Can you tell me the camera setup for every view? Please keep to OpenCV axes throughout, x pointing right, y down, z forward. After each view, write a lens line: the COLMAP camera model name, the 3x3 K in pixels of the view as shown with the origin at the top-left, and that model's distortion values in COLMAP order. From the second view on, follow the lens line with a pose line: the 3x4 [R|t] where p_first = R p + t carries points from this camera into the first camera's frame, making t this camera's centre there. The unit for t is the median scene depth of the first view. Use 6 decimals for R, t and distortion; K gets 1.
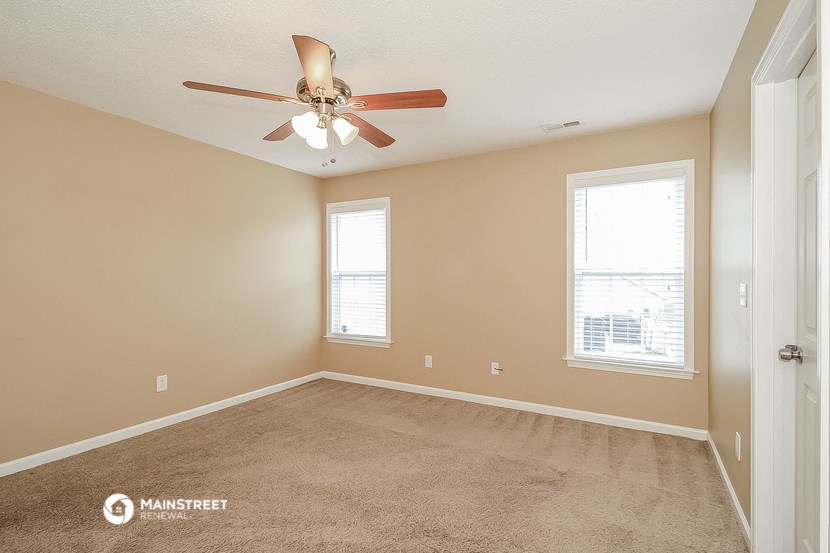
lens RADIAL K [[413.8, 0, 418.3], [0, 413.8, 279.3], [0, 0, 1]] dist [0.004838, -0.001874]
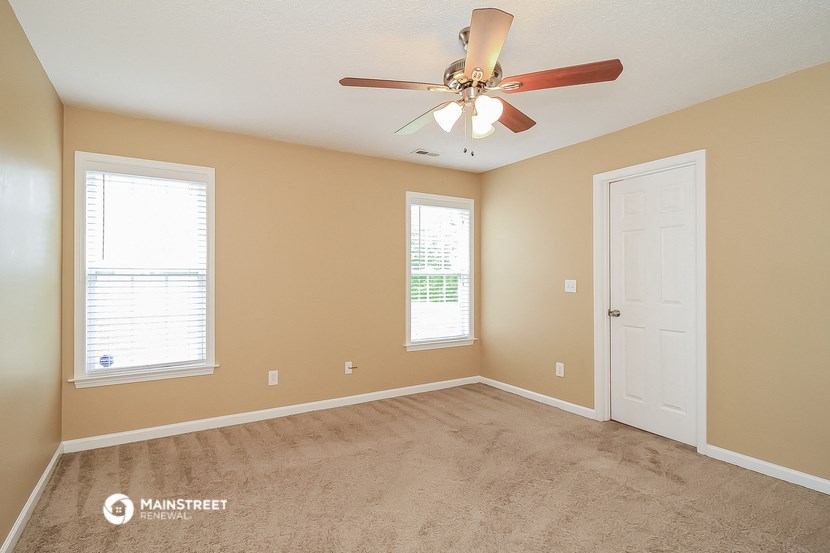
lens RADIAL K [[413.8, 0, 417.9], [0, 413.8, 275.2], [0, 0, 1]] dist [0.004838, -0.001874]
pose [[0.476684, 0.003670, 0.879067, -0.540508], [0.005781, 0.999957, -0.007310, -0.000886], [-0.879056, 0.008566, 0.476642, 0.322777]]
